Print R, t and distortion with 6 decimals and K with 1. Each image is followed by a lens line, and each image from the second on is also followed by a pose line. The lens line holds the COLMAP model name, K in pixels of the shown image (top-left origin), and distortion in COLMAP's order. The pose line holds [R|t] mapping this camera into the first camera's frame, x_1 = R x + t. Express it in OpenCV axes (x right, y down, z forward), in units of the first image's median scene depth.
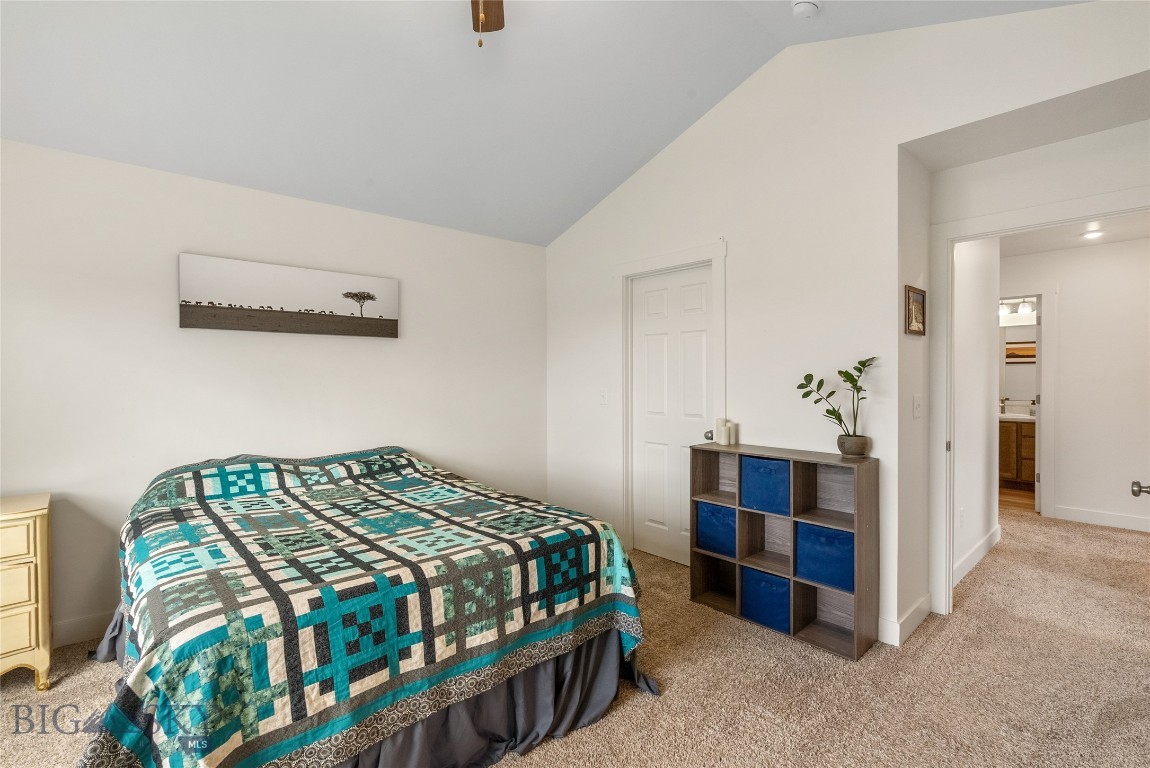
lens RADIAL K [[515.4, 0, 569.5], [0, 515.4, 384.4], [0, 0, 1]] dist [-0.004697, 0.000952]
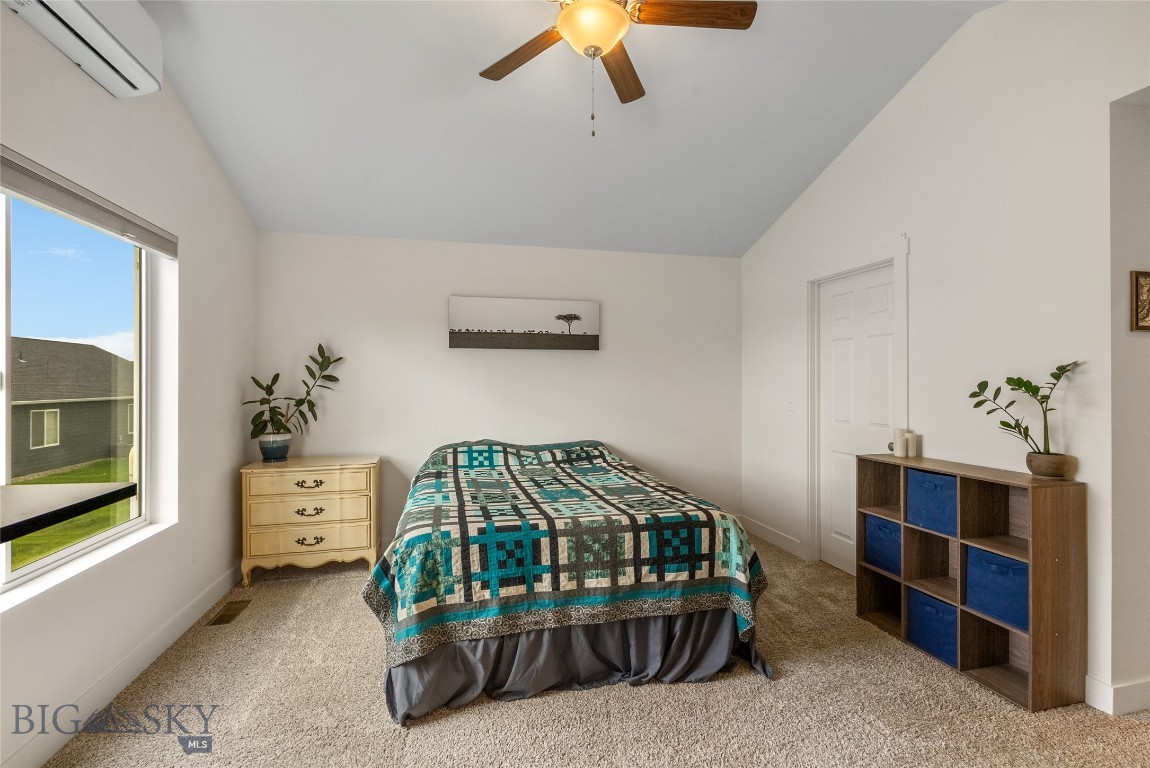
lens RADIAL K [[515.4, 0, 569.0], [0, 515.4, 388.8], [0, 0, 1]] dist [-0.004697, 0.000952]
pose [[0.880163, 0.008620, -0.474594, 0.309633], [-0.010307, 0.999946, -0.000953, 0.001958], [0.474560, 0.005730, 0.880204, -0.153161]]
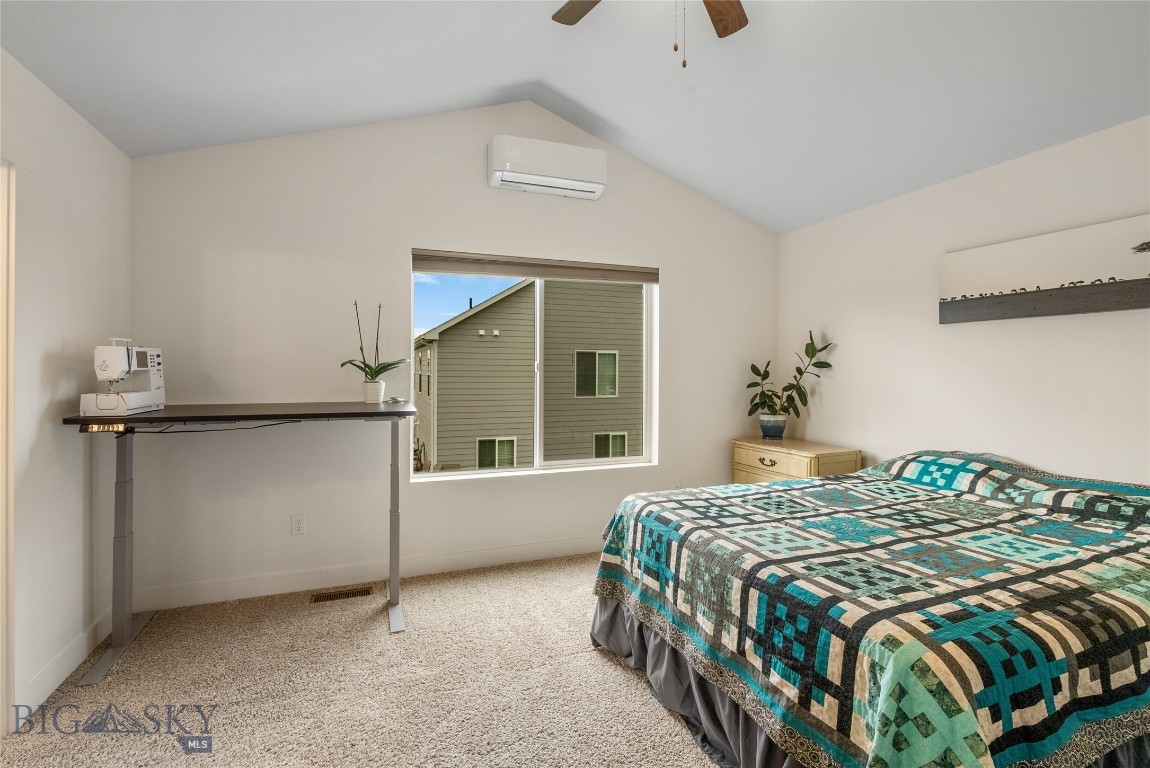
lens RADIAL K [[515.4, 0, 578.7], [0, 515.4, 374.5], [0, 0, 1]] dist [-0.004697, 0.000952]
pose [[-0.324965, 0.012435, -0.945644, 0.710616], [-0.019086, 0.999624, 0.019704, -0.015220], [0.945533, 0.024451, -0.324606, 0.876558]]
